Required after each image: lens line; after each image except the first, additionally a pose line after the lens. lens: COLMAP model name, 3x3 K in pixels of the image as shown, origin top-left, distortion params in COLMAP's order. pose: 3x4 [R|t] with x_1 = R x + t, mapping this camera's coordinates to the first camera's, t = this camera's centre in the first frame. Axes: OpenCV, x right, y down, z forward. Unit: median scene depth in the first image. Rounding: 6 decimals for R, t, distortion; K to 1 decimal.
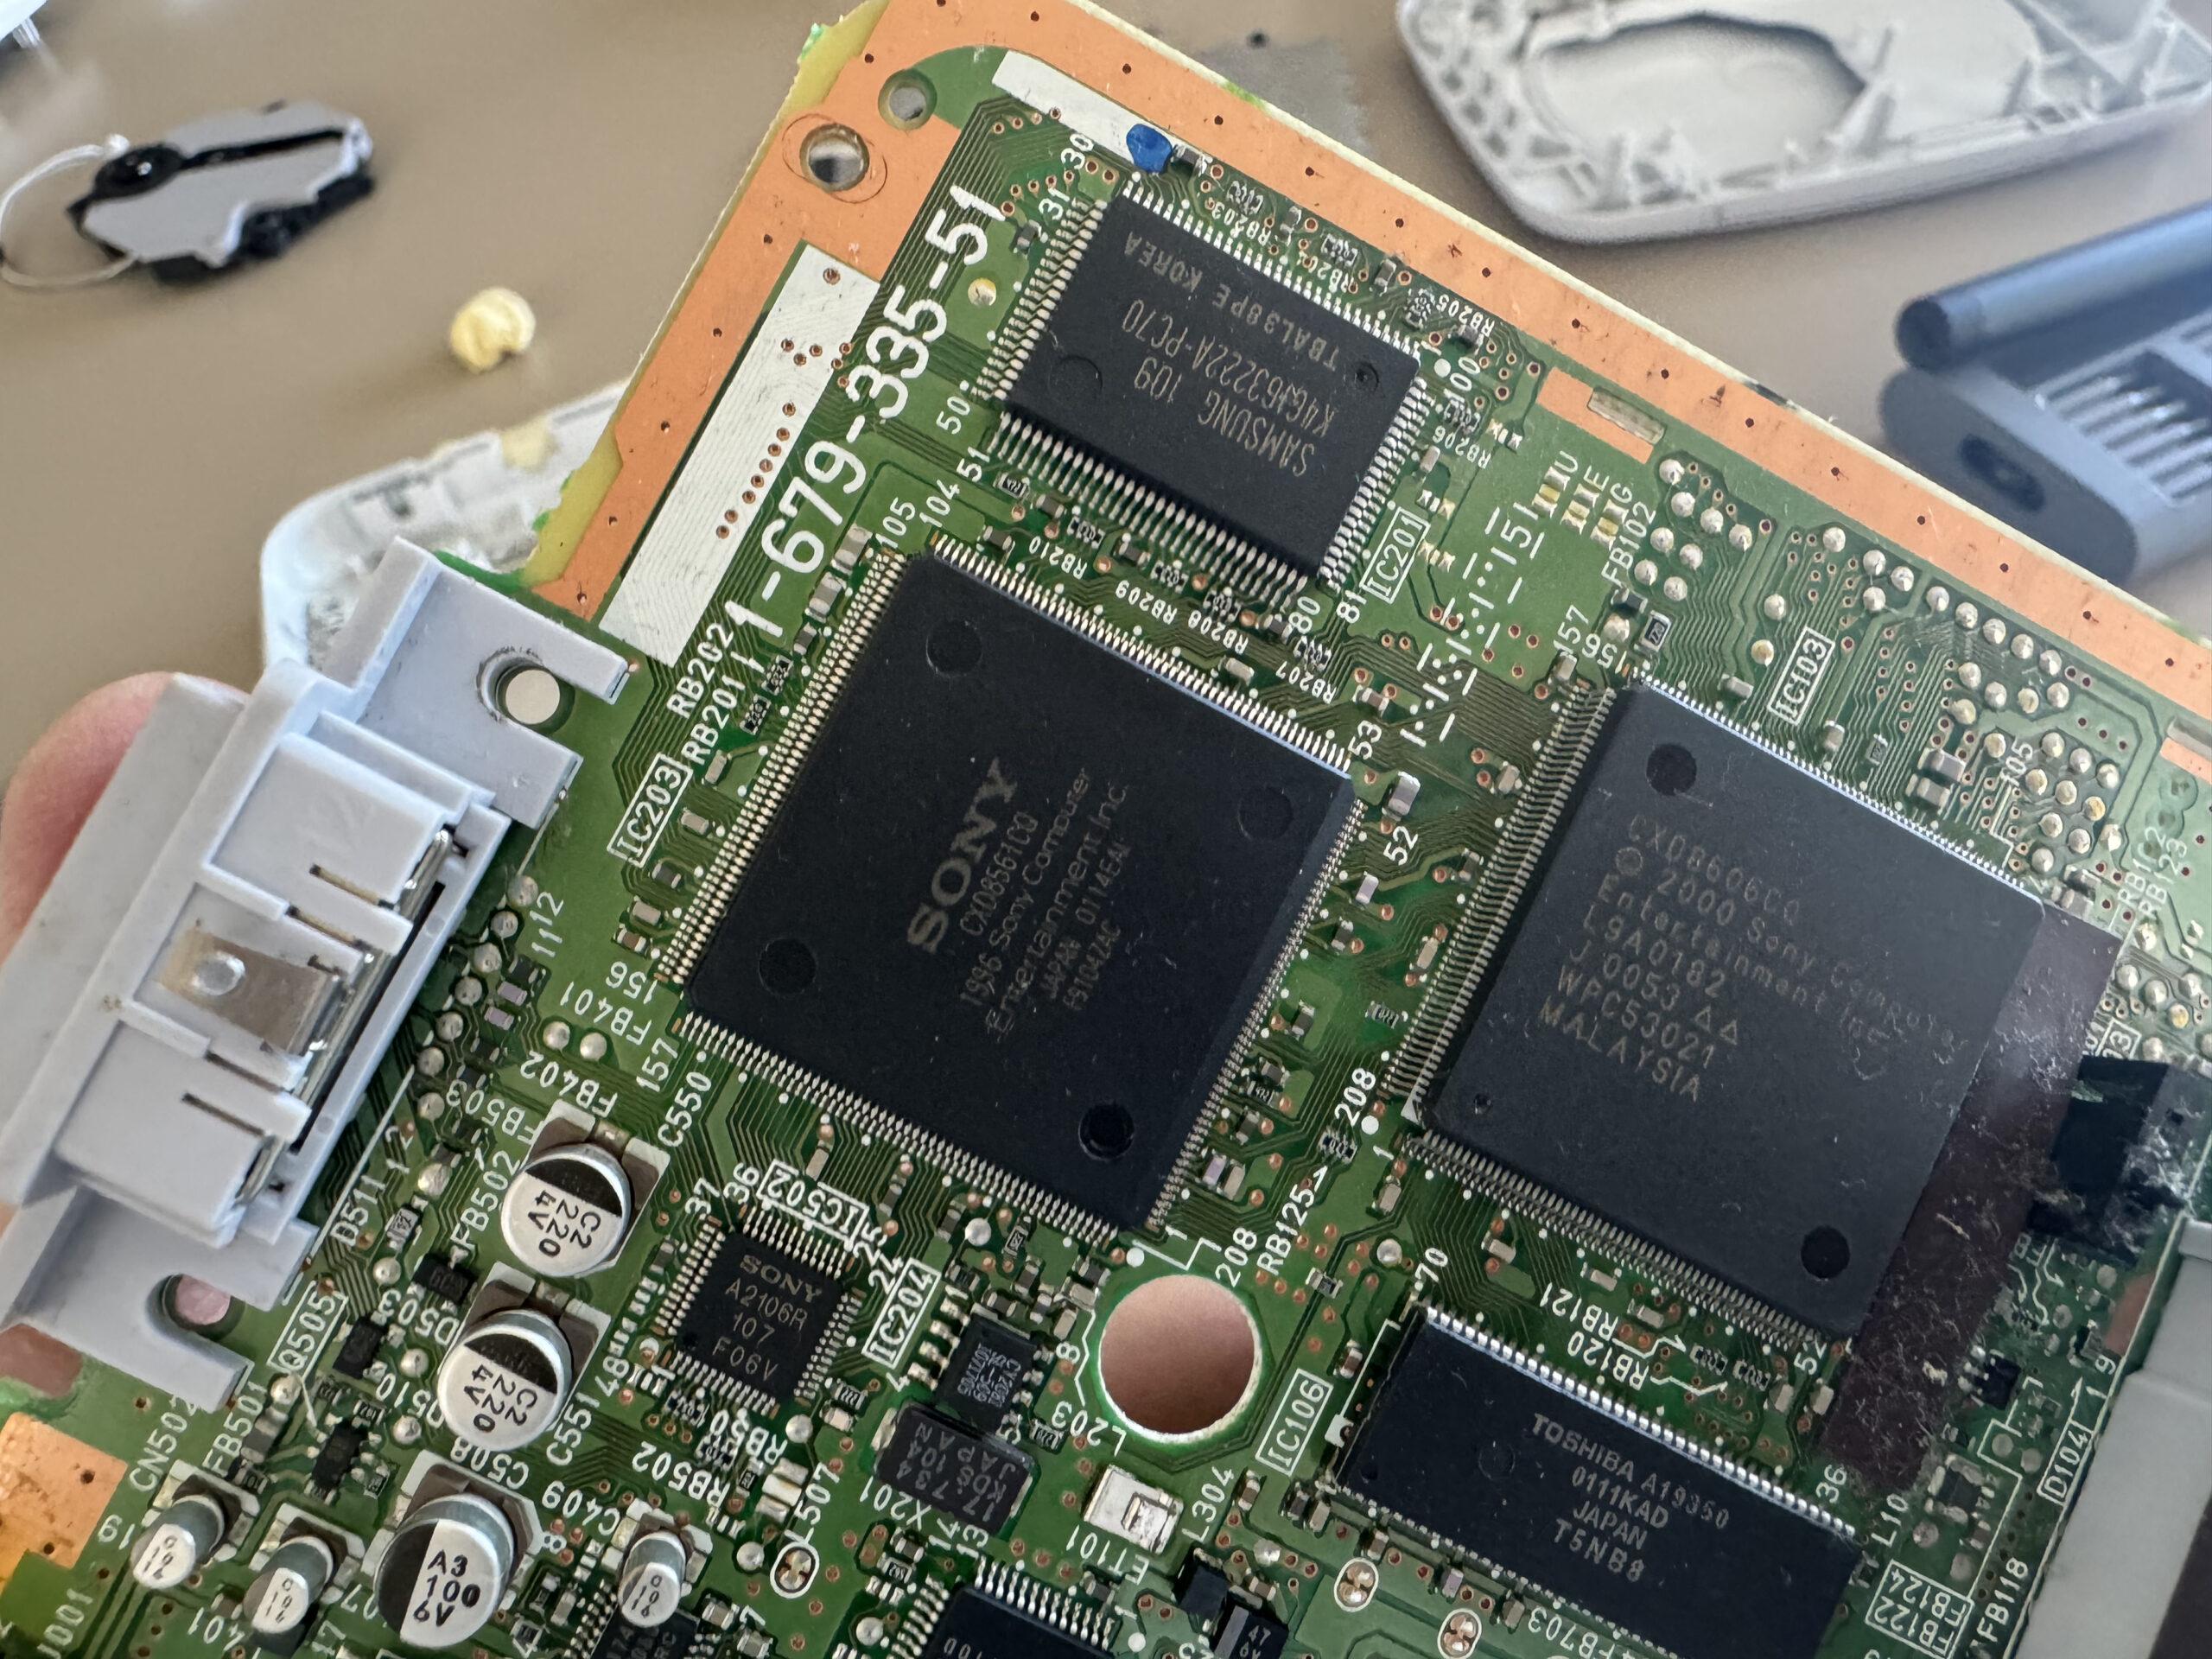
lens RADIAL K [[1594.4, 0, 960.5], [0, 1594.4, 789.7], [0, 0, 1]] dist [0.000111, -0.002820]
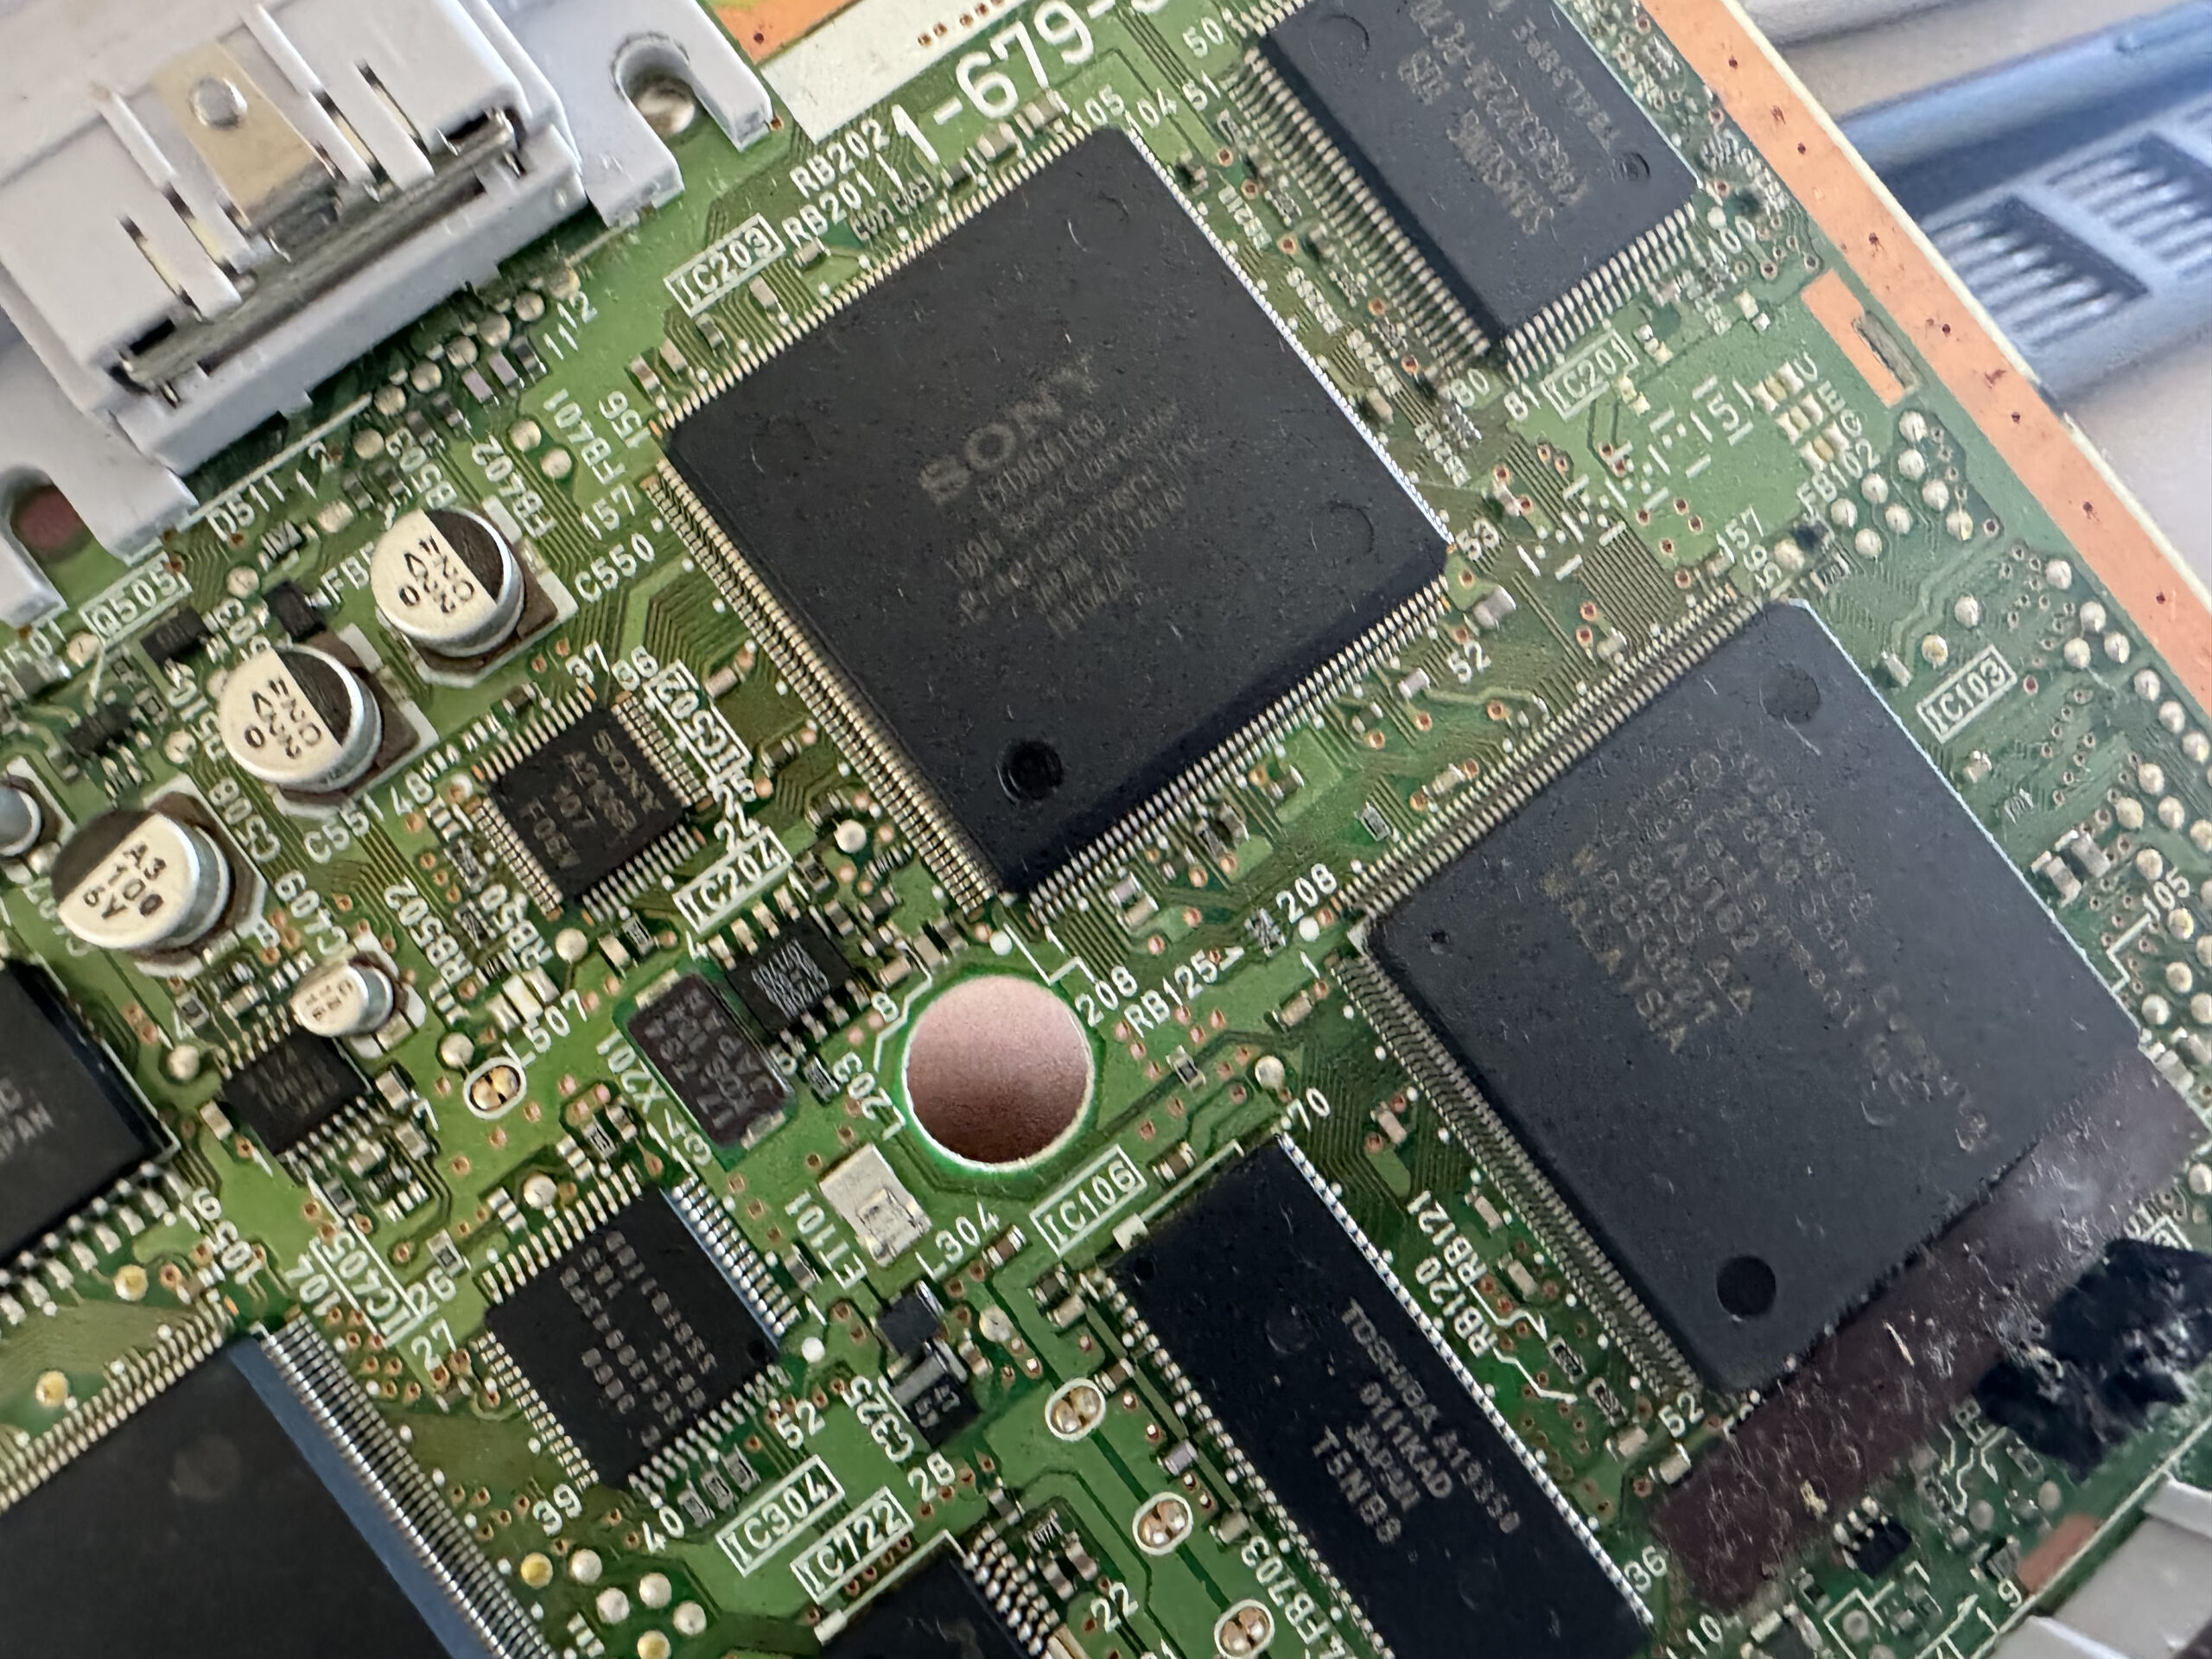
lens RADIAL K [[1594.4, 0, 968.9], [0, 1594.4, 801.1], [0, 0, 1]] dist [0.000111, -0.002820]
pose [[0.906481, 0.415767, -0.073690, 0.125907], [-0.421060, 0.903137, -0.083975, 0.303785], [0.031638, 0.107149, 0.993739, 0.124428]]
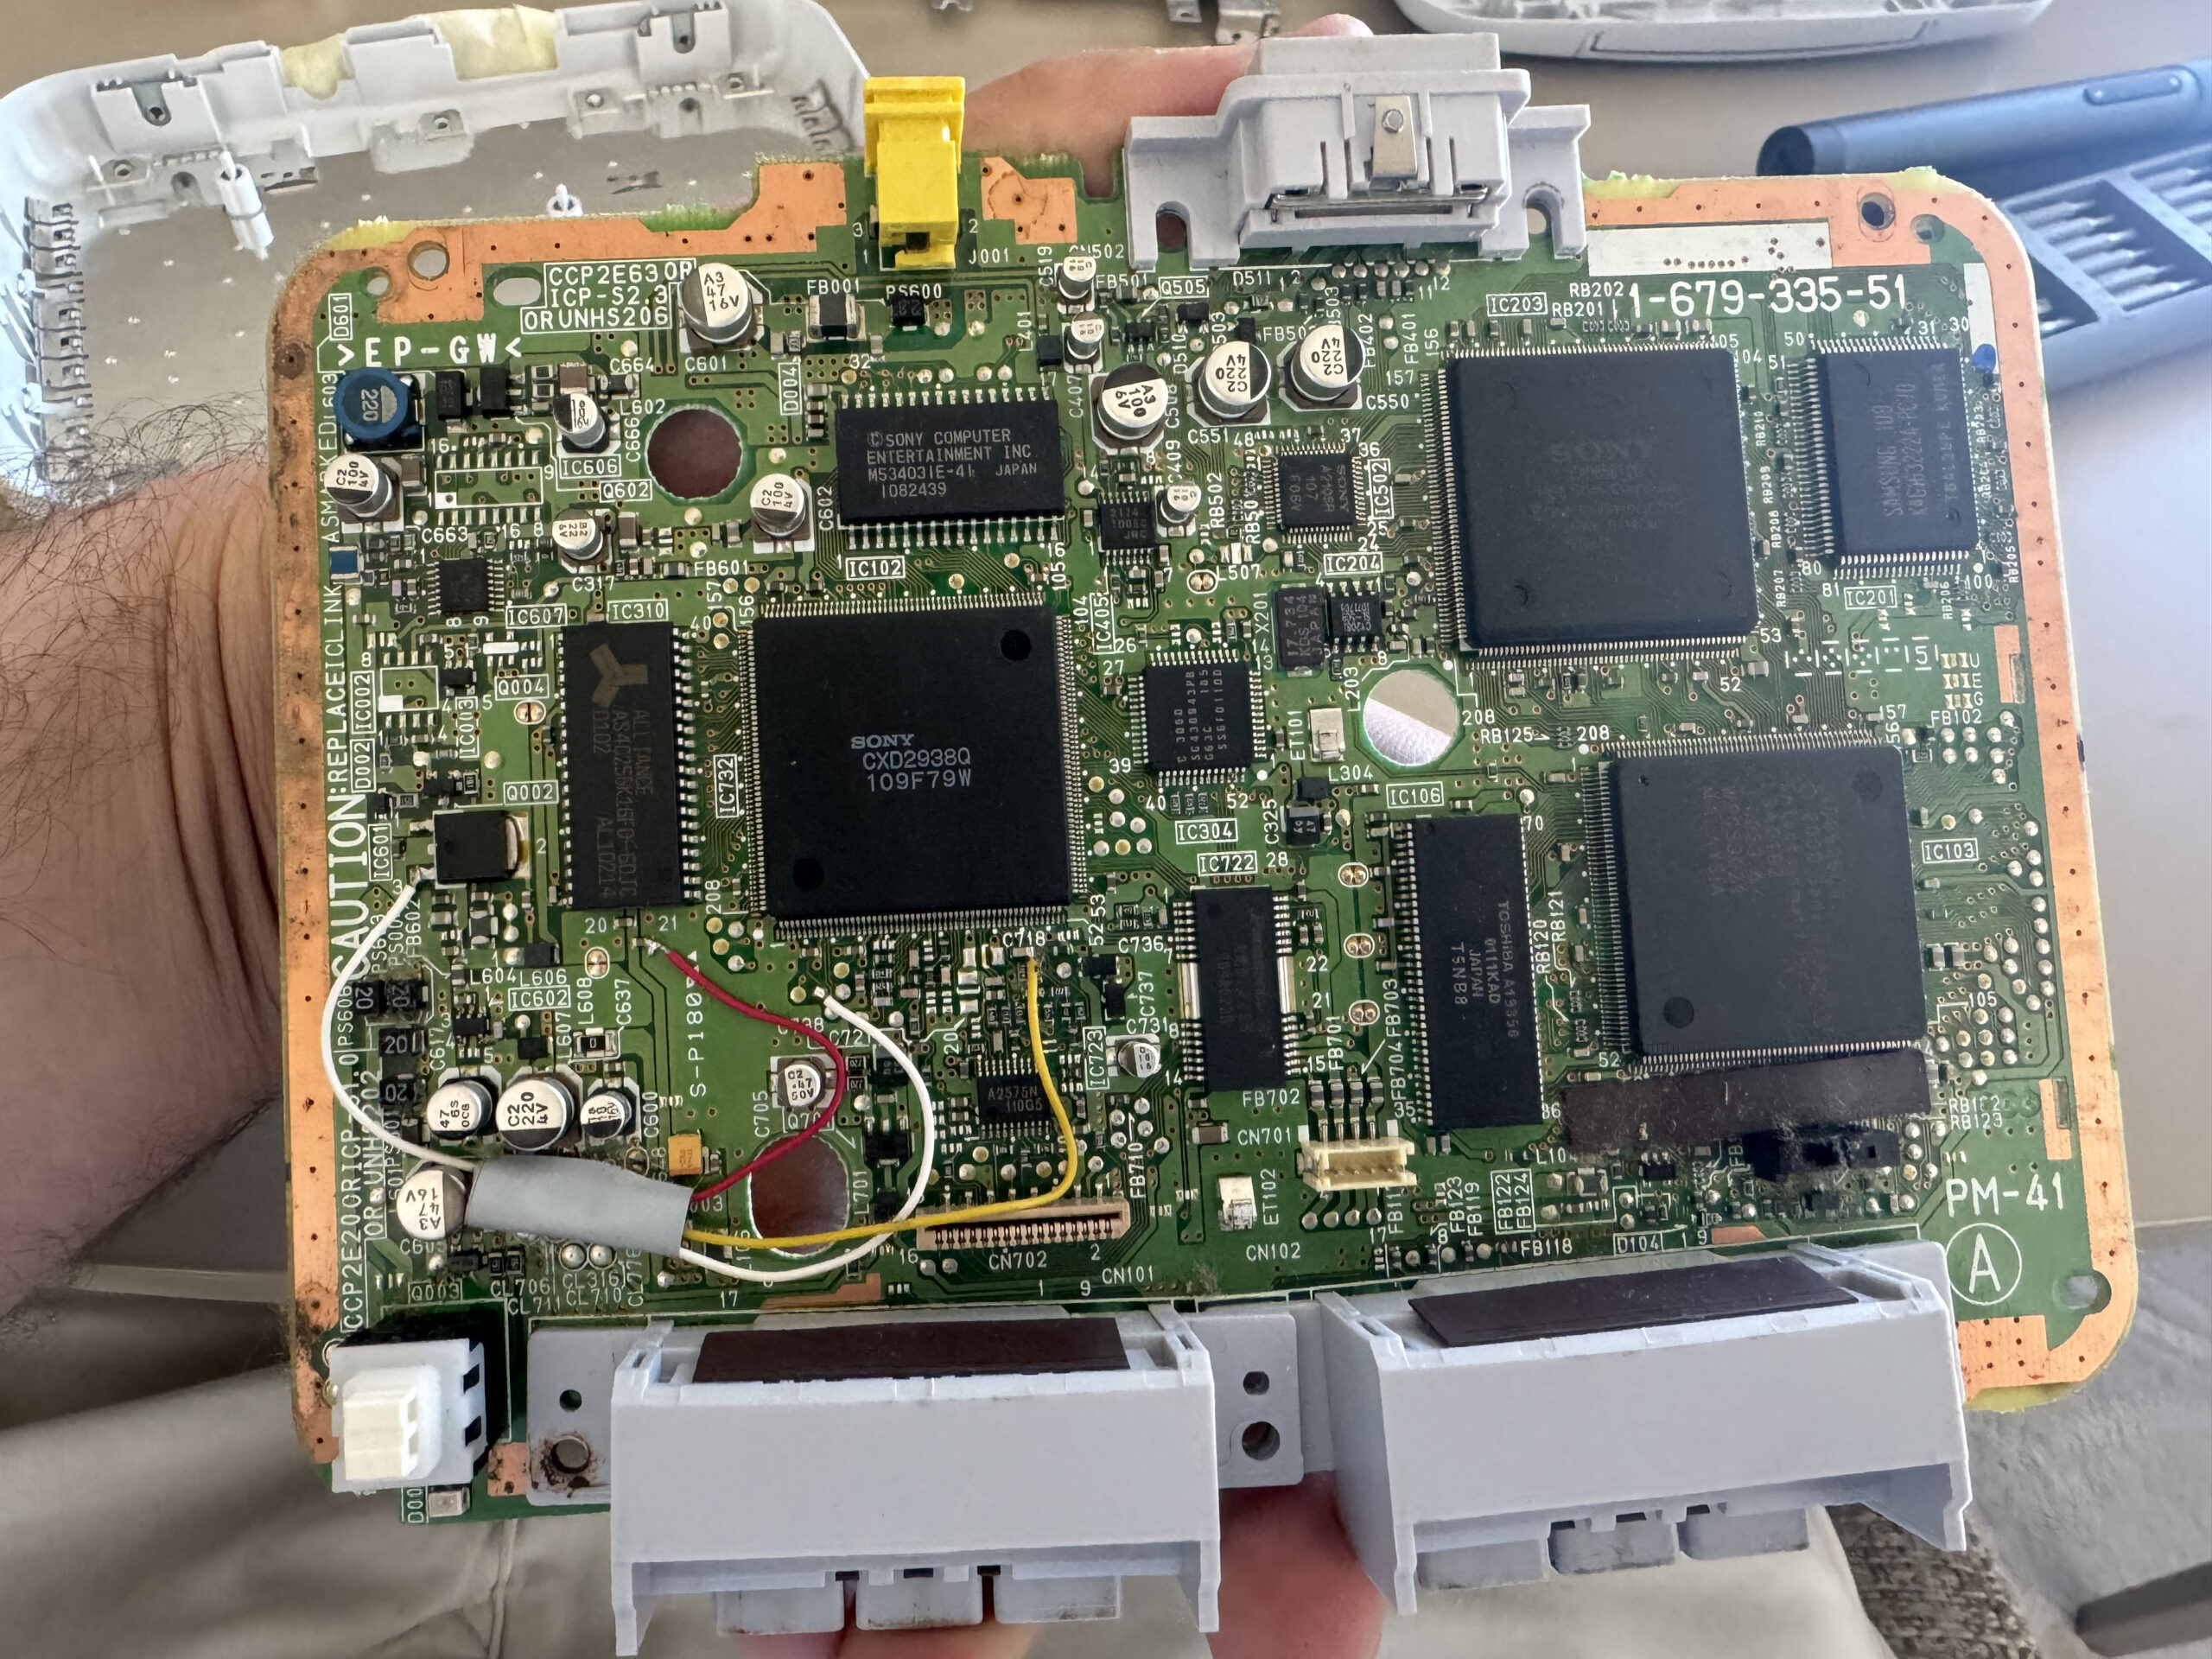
lens RADIAL K [[1594.4, 0, 964.7], [0, 1594.4, 809.1], [0, 0, 1]] dist [0.000111, -0.002820]
pose [[0.510286, 0.848286, -0.141489, 0.218907], [-0.859084, 0.510404, -0.038236, 0.886752], [0.039782, 0.141062, 0.989201, -0.702028]]
